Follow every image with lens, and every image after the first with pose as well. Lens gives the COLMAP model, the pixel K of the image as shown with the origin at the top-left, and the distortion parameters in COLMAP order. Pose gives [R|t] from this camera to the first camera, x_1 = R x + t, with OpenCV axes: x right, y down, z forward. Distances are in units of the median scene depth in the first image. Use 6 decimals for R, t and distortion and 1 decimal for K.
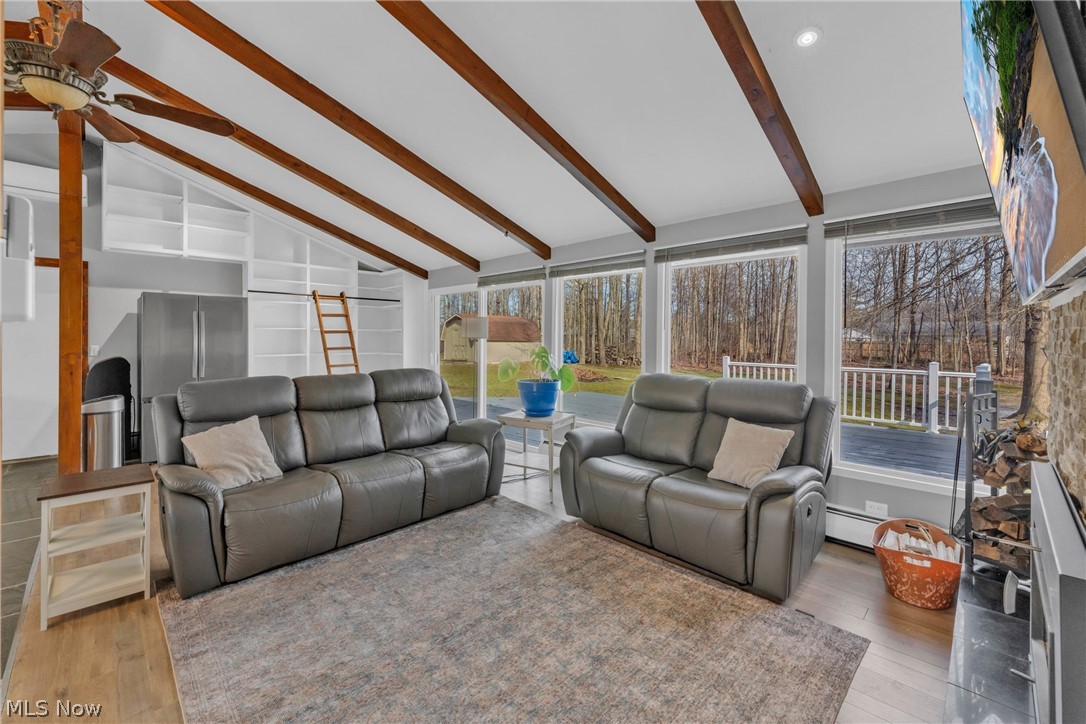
lens RADIAL K [[450.4, 0, 546.7], [0, 450.4, 338.8], [0, 0, 1]] dist [0.000017, -0.000178]
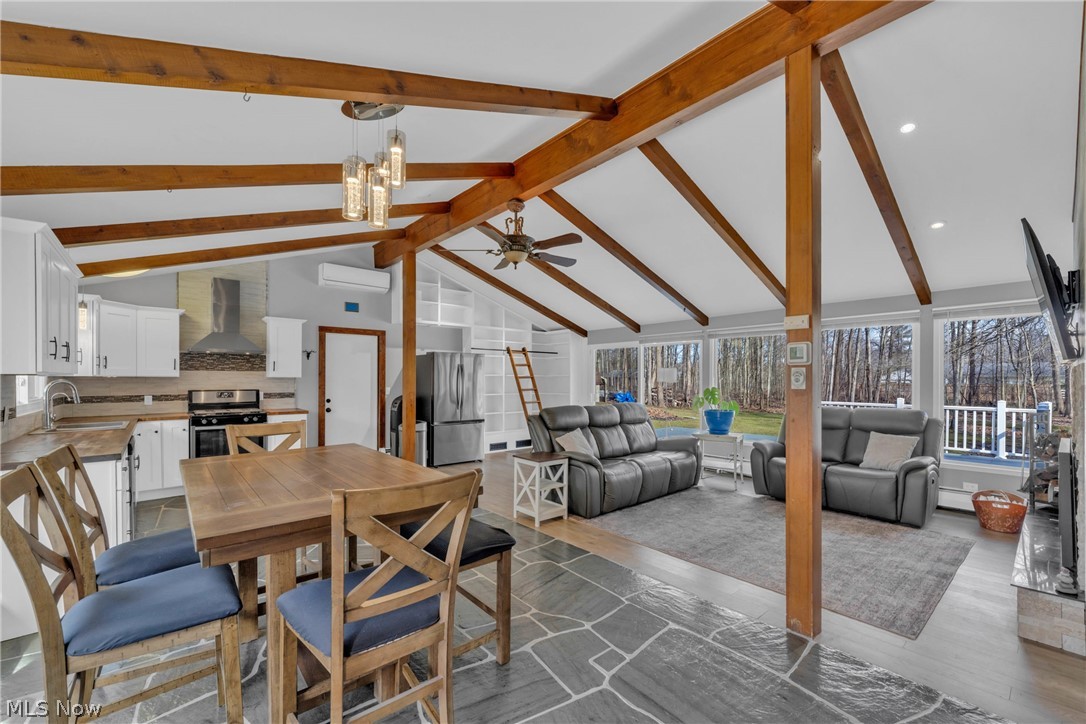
lens RADIAL K [[445.2, 0, 542.8], [0, 445.2, 378.9], [0, 0, 1]] dist [-0.000367, -0.000212]
pose [[0.996672, -0.002617, -0.081474, -0.434422], [0.002142, 0.999980, -0.005915, -0.004040], [0.081488, 0.005721, 0.996658, -0.469255]]
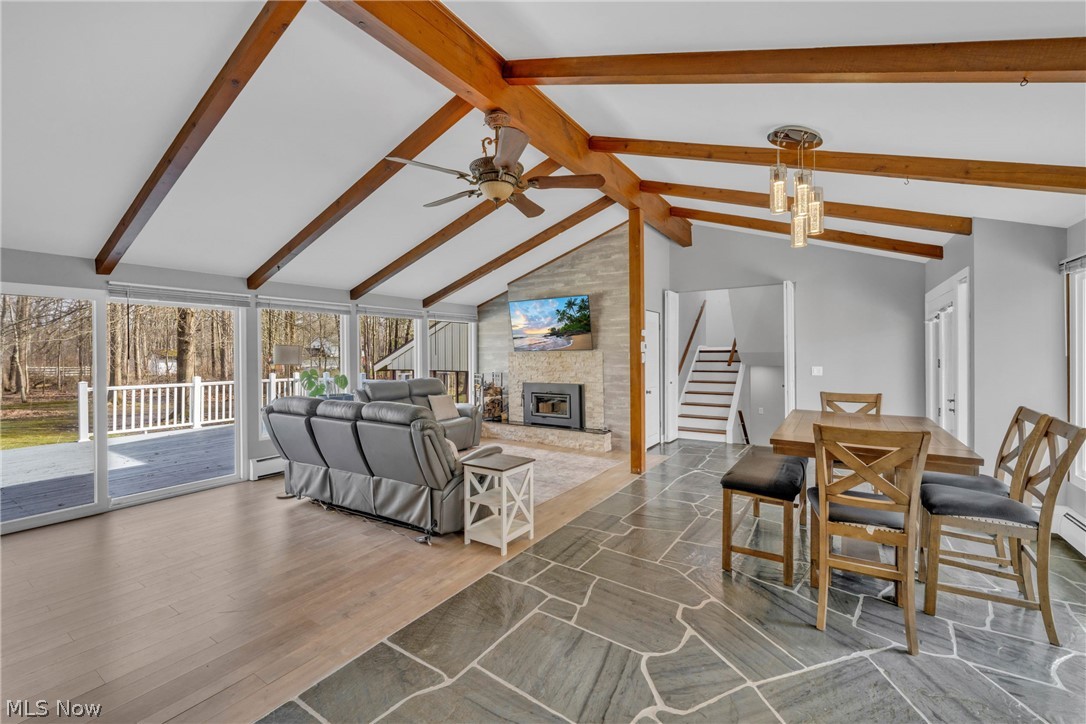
lens RADIAL K [[447.8, 0, 547.2], [0, 447.8, 352.3], [0, 0, 1]] dist [-0.000208, -0.000150]
pose [[-0.207471, -0.001034, 0.978241, -1.302592], [0.006381, 0.999977, 0.002410, -0.028205], [-0.978220, 0.006742, -0.207459, 0.603257]]
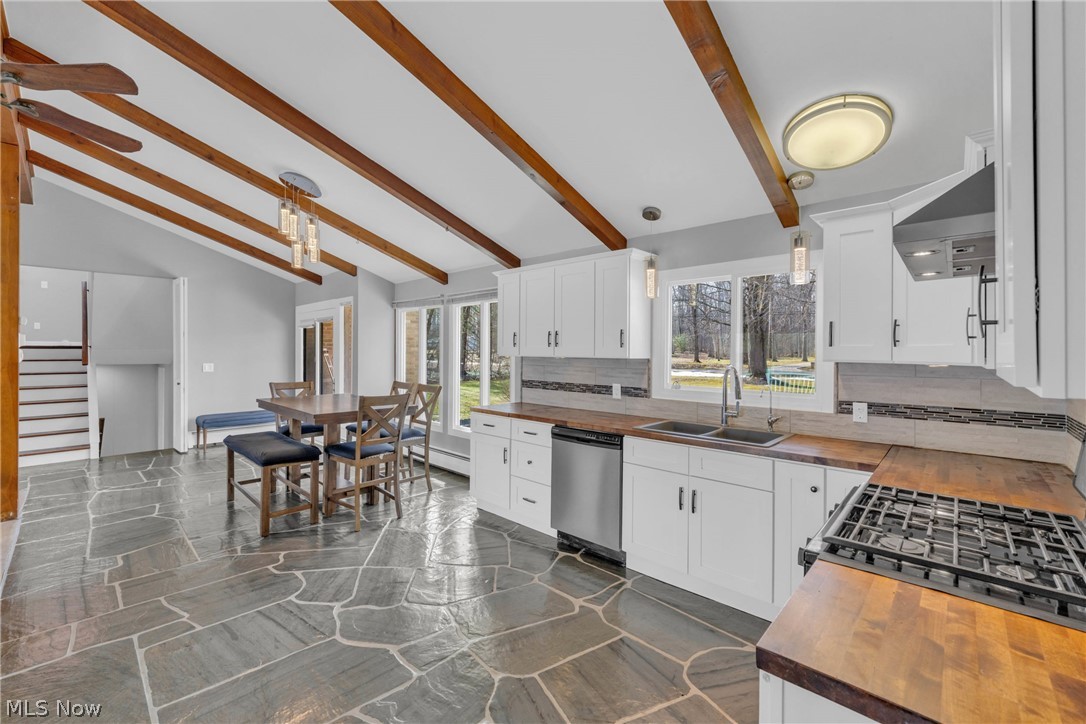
lens RADIAL K [[443.9, 0, 545.4], [0, 443.9, 347.9], [0, 0, 1]] dist [0.000042, -0.000088]
pose [[-0.999540, -0.009098, -0.028935, -1.168136], [-0.009006, 0.999954, -0.003317, -0.030613], [0.028964, -0.003055, -0.999576, 0.994885]]
